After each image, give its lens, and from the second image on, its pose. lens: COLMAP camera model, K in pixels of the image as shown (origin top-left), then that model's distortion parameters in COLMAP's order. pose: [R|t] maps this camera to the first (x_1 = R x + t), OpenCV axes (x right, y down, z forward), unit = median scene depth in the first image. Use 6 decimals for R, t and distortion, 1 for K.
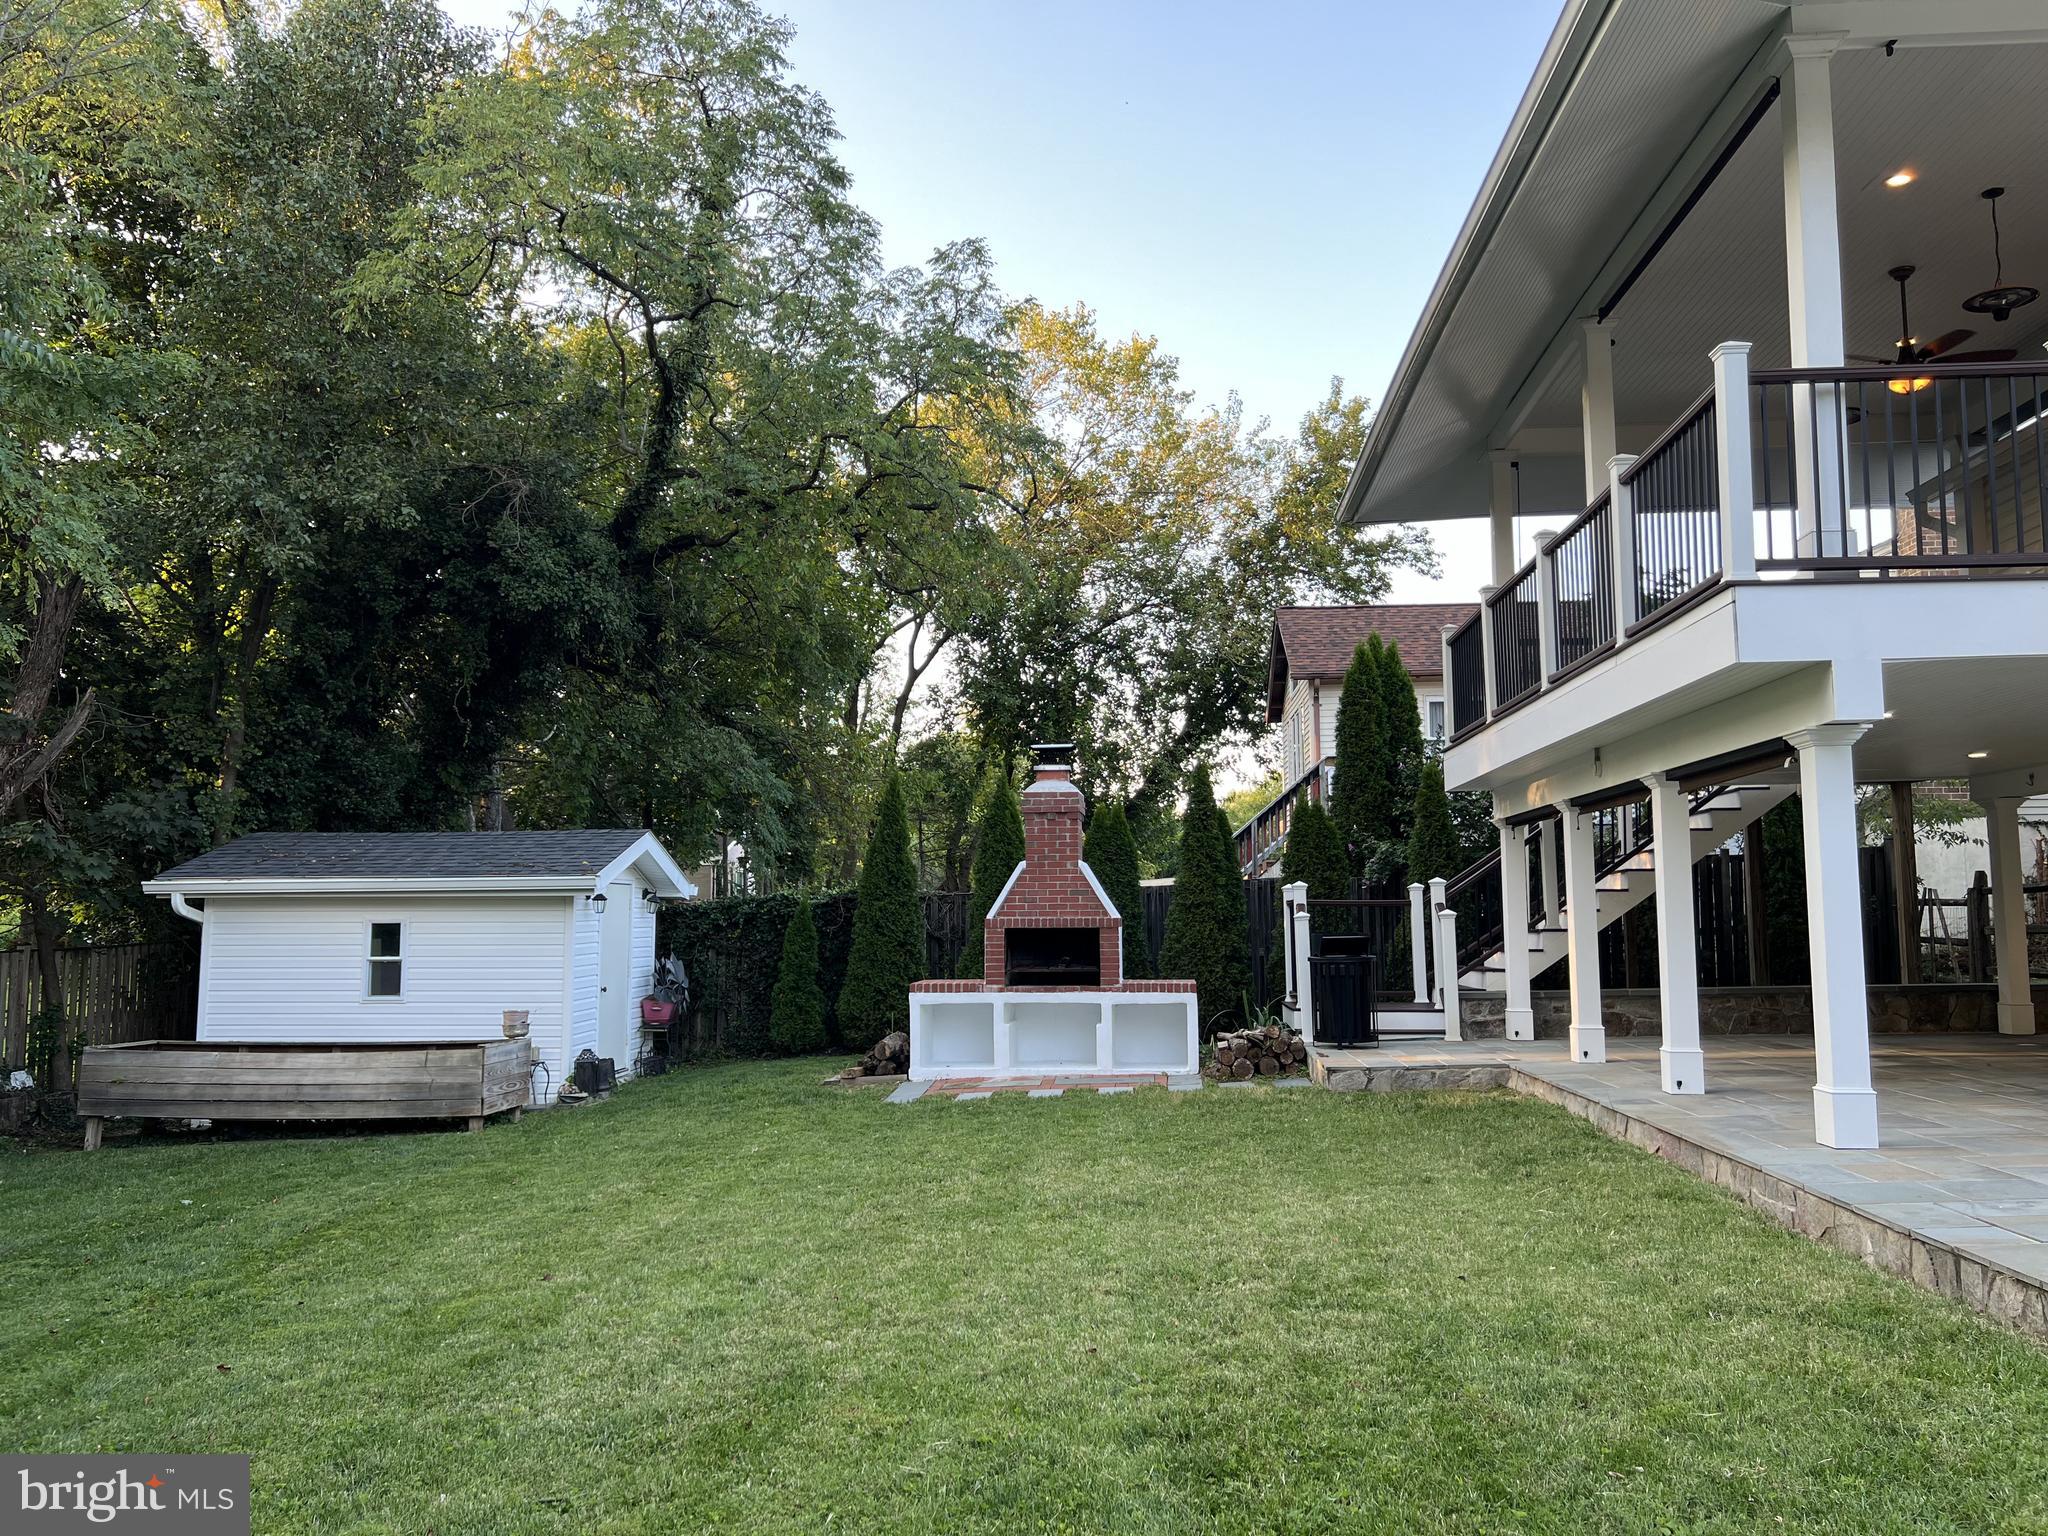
lens RADIAL K [[1534.6, 0, 1011.4], [0, 1534.6, 768.2], [0, 0, 1]] dist [0.039793, -0.033750]
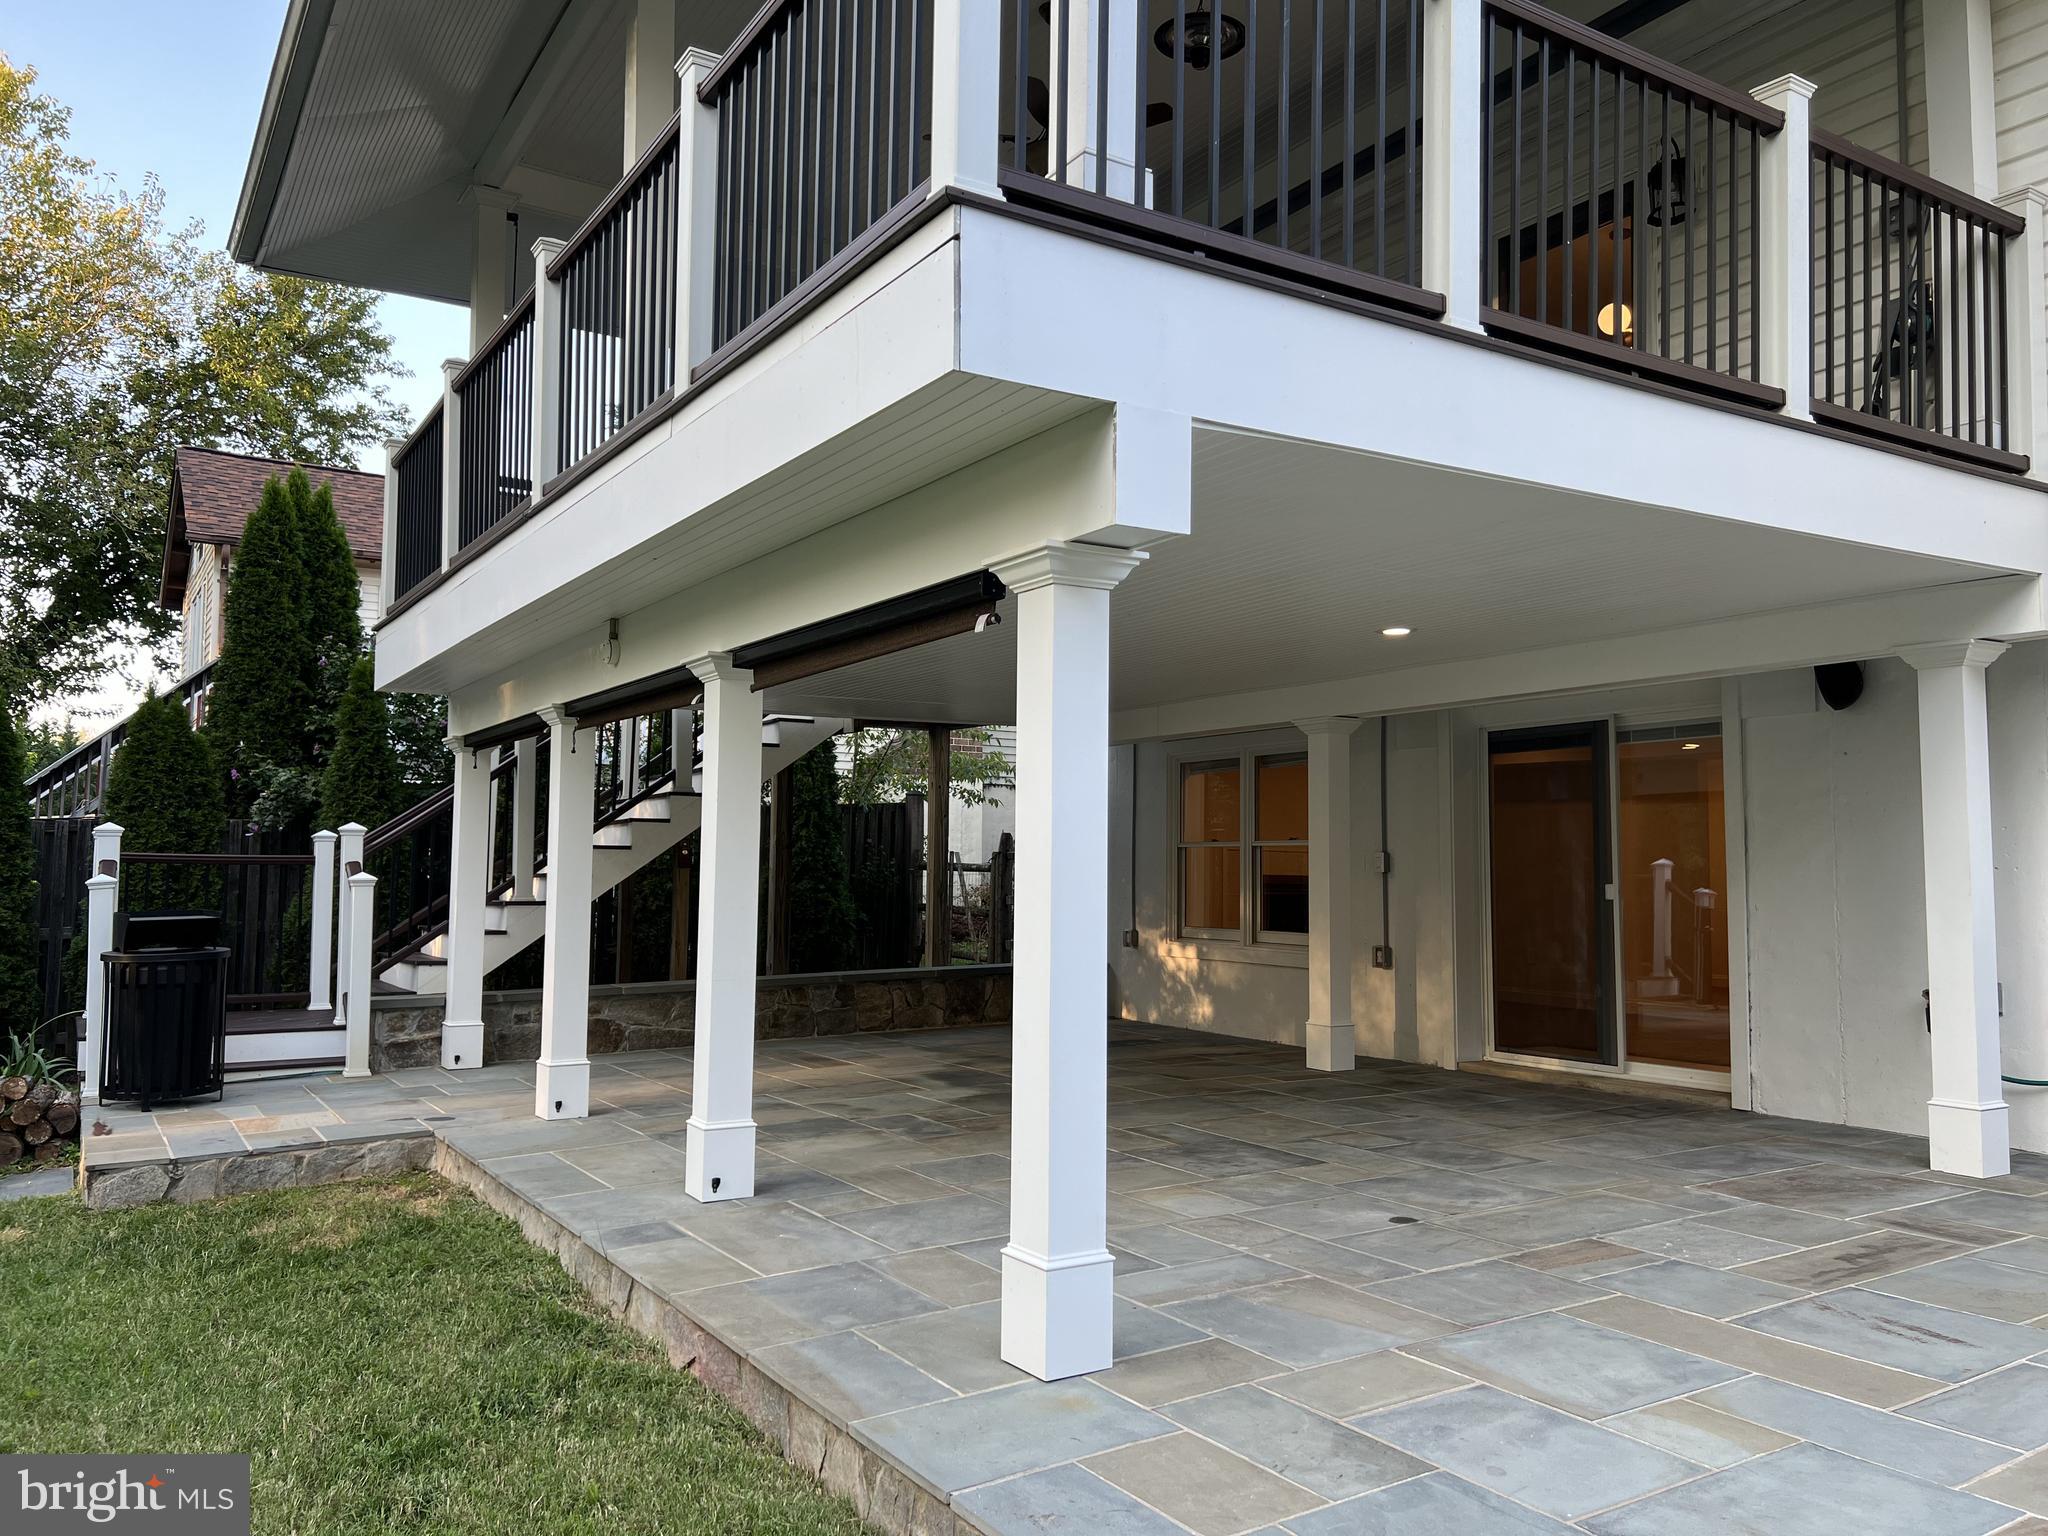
lens RADIAL K [[1534.6, 0, 1022.5], [0, 1534.6, 771.8], [0, 0, 1]] dist [0.039793, -0.033750]
pose [[0.797611, 0.051679, 0.600954, 0.109644], [-0.072743, 0.997292, 0.010785, 0.022207], [-0.598770, -0.052318, 0.799211, 0.311748]]
